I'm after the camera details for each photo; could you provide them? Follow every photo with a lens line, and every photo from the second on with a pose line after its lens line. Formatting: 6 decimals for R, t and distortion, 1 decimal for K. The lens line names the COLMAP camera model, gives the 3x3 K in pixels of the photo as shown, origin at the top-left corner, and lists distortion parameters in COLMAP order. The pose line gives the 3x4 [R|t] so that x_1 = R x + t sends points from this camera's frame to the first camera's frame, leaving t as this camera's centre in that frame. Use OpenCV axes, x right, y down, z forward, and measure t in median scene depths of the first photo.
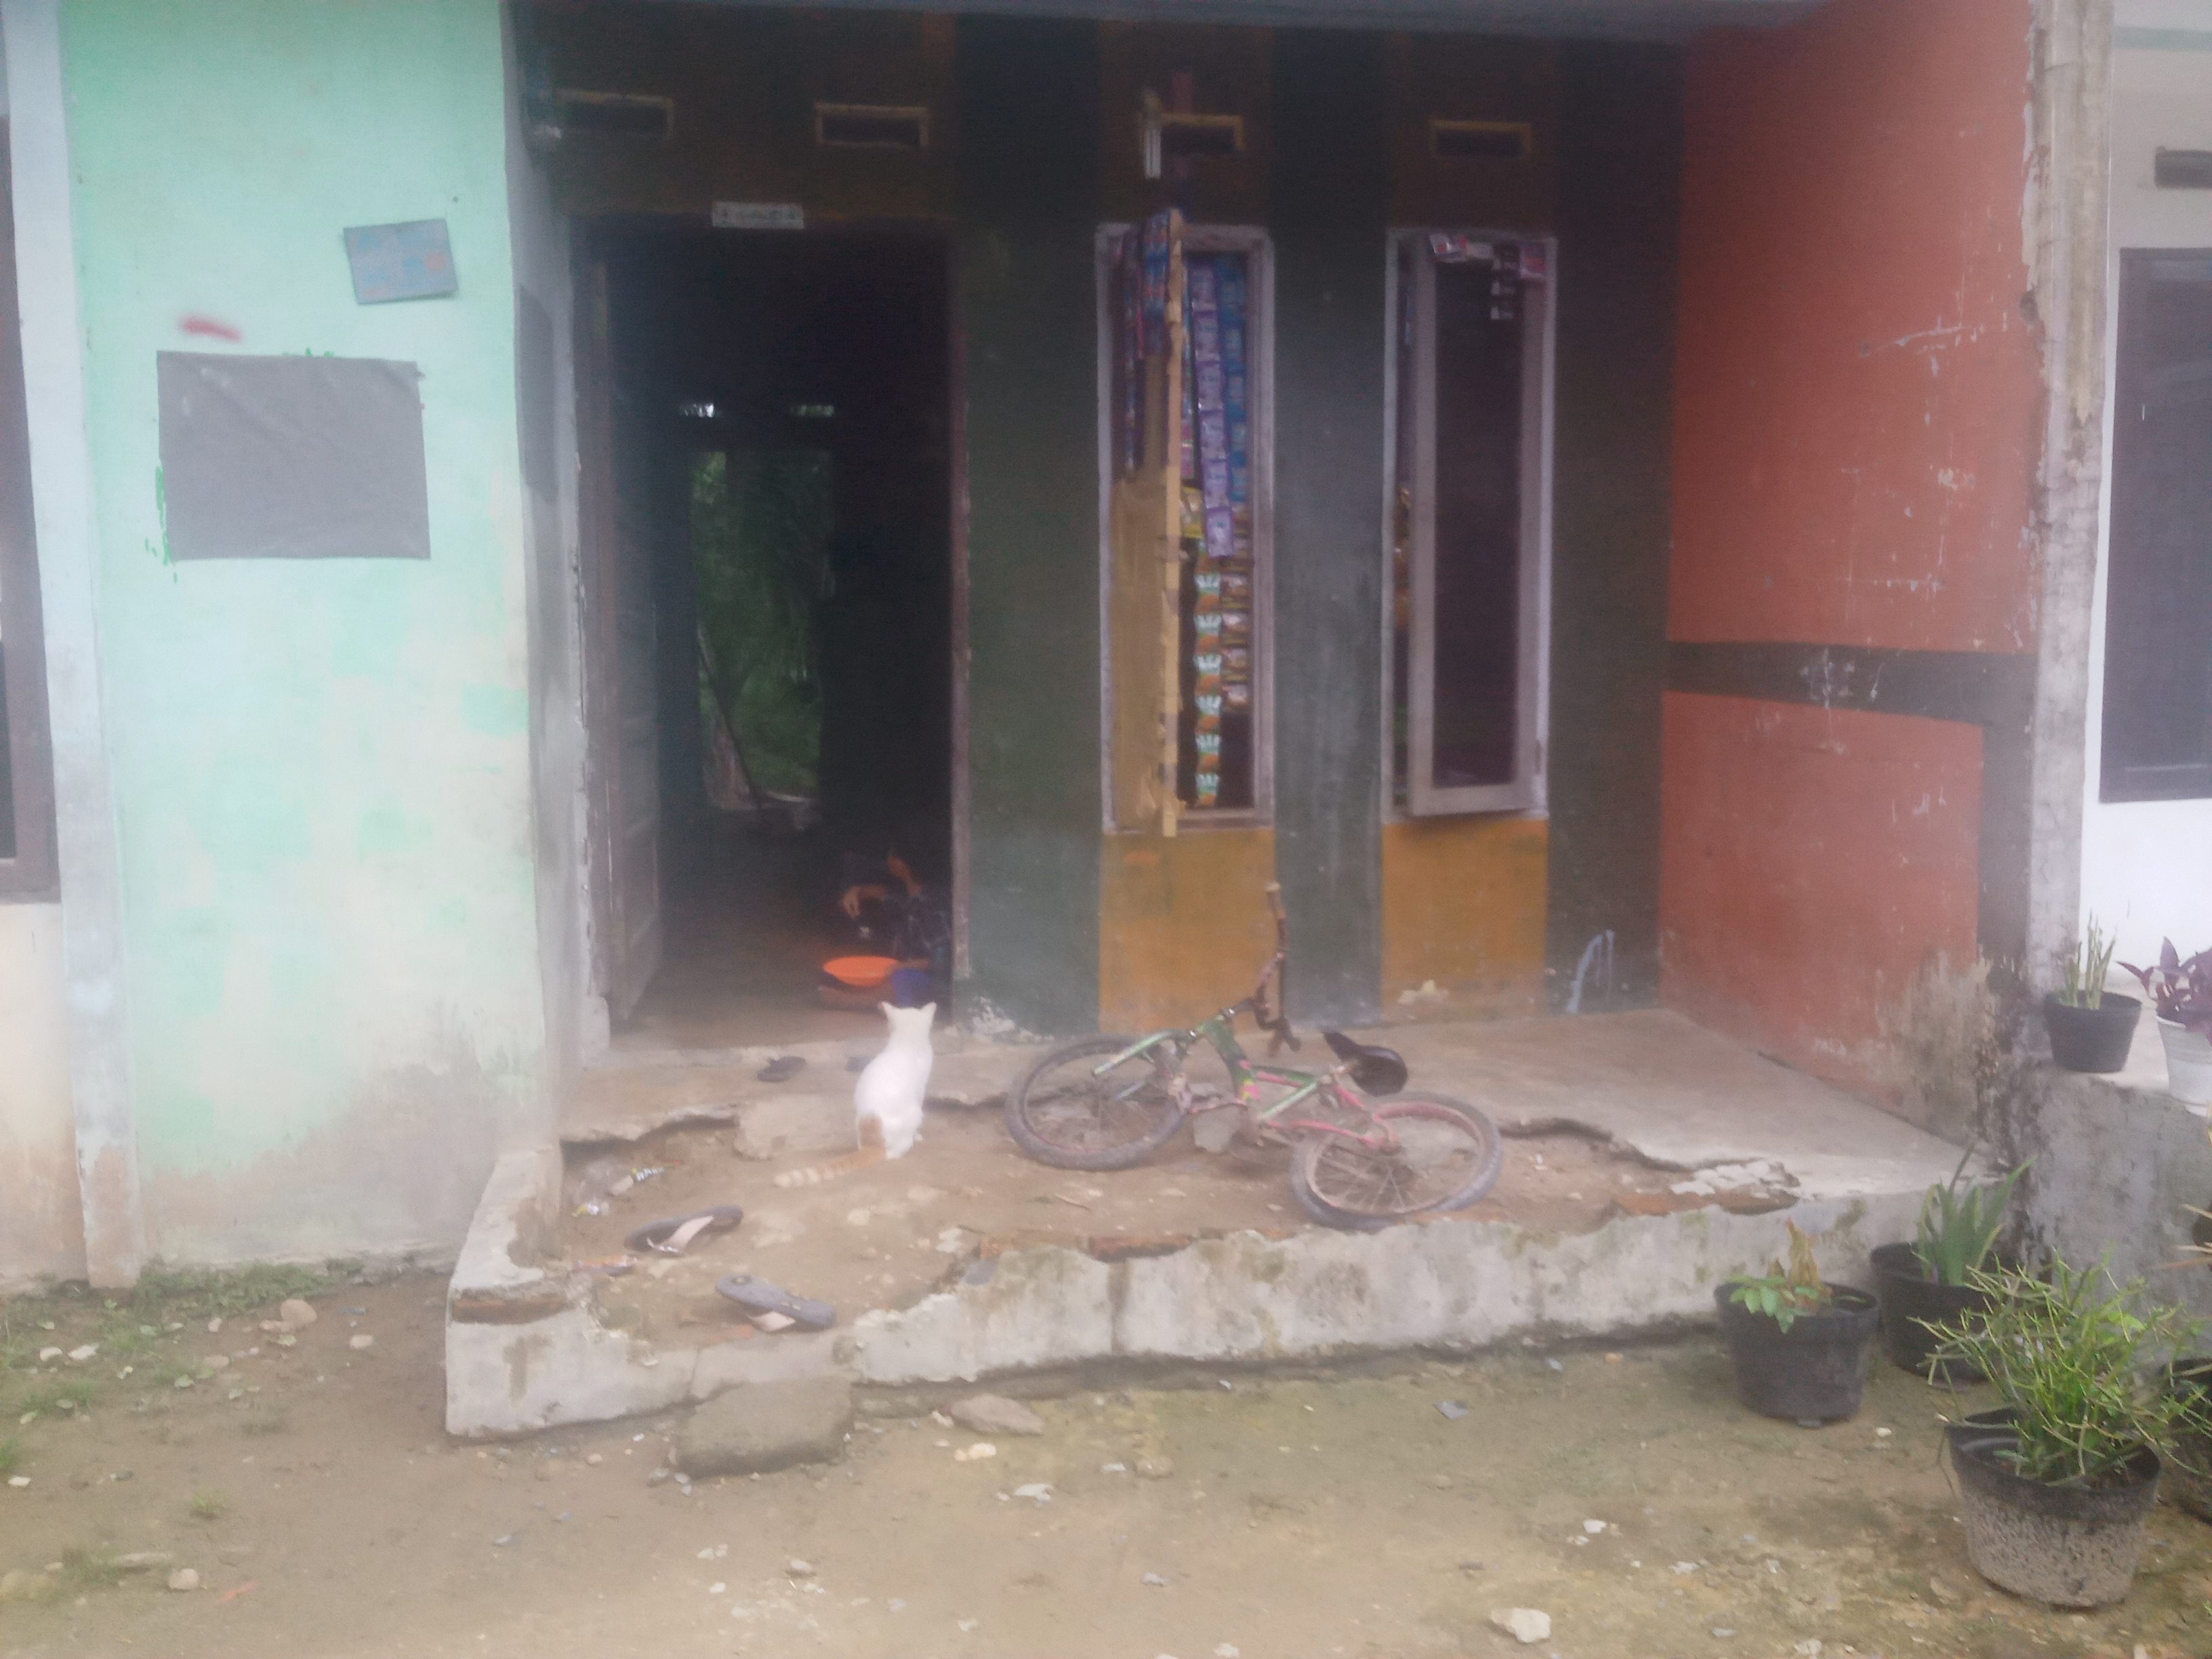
lens RADIAL K [[1845.6, 0, 1129.9], [0, 1845.6, 822.6], [0, 0, 1]] dist [0.086831, -0.156825]
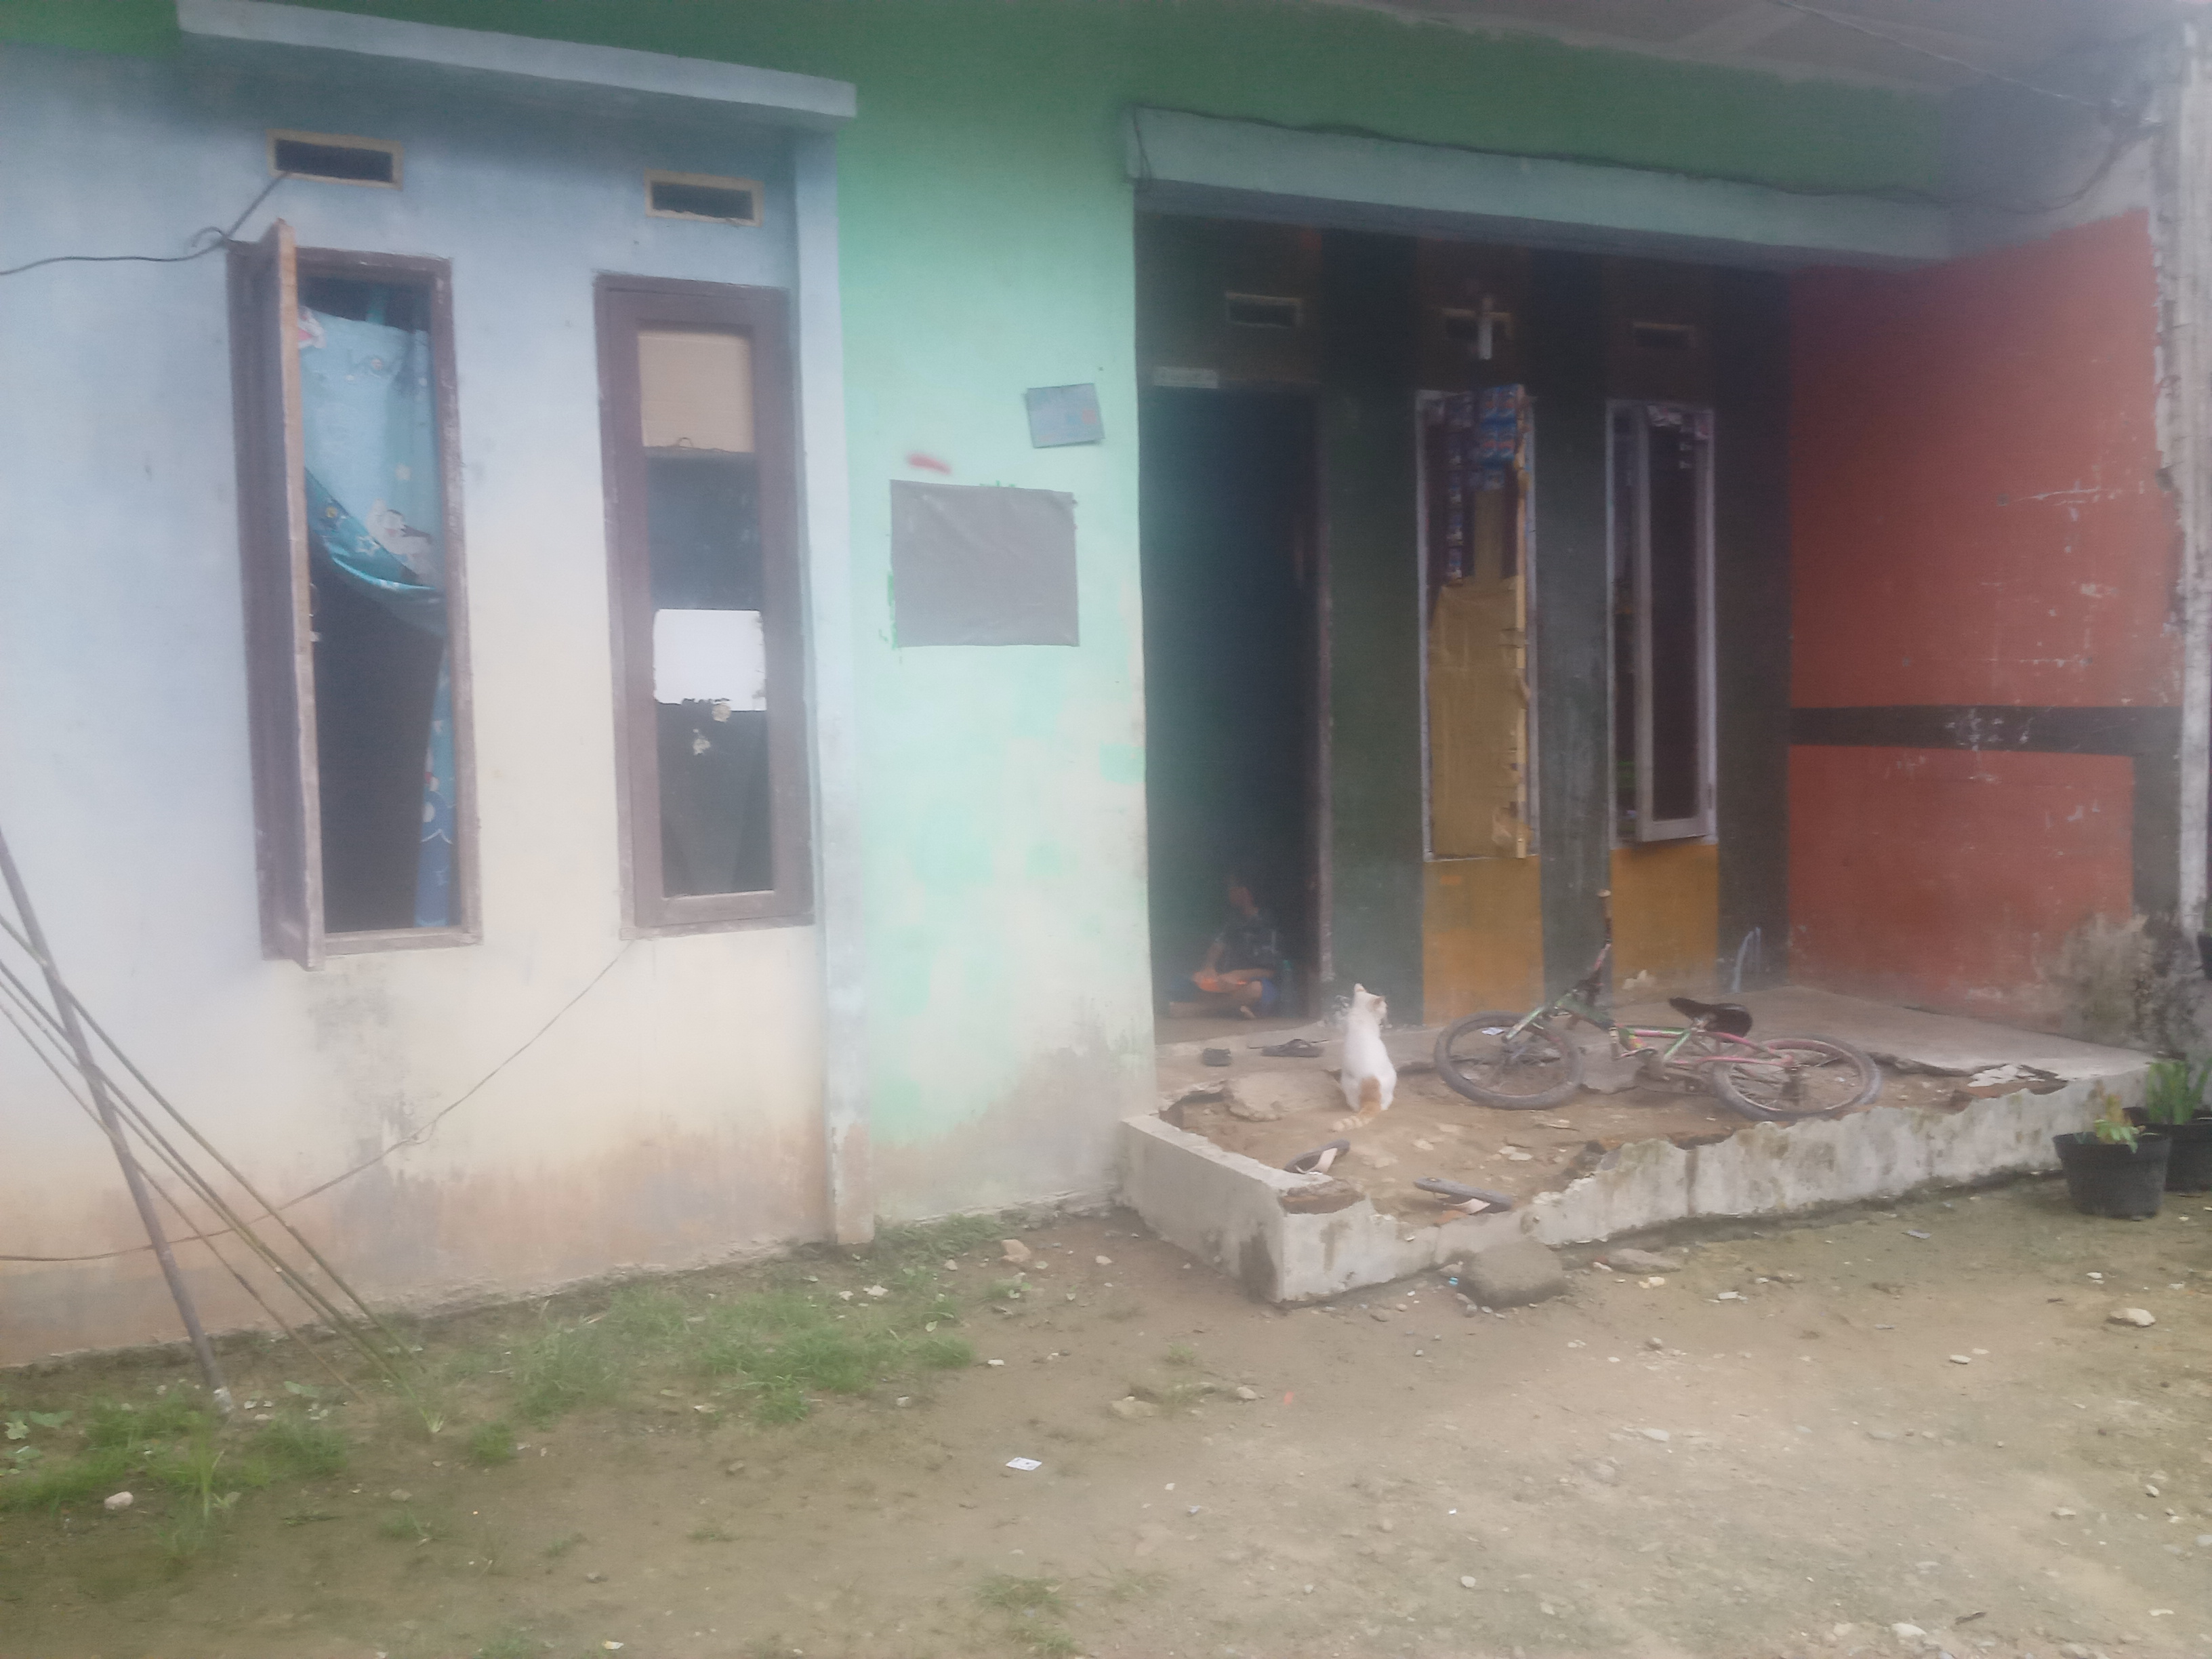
lens RADIAL K [[1845.6, 0, 1088.6], [0, 1845.6, 816.5], [0, 0, 1]] dist [0.086831, -0.156825]
pose [[0.968708, -0.022359, 0.247196, -0.691775], [0.036706, 0.997888, -0.053587, 0.043266], [-0.245476, 0.060983, 0.967483, -0.217694]]
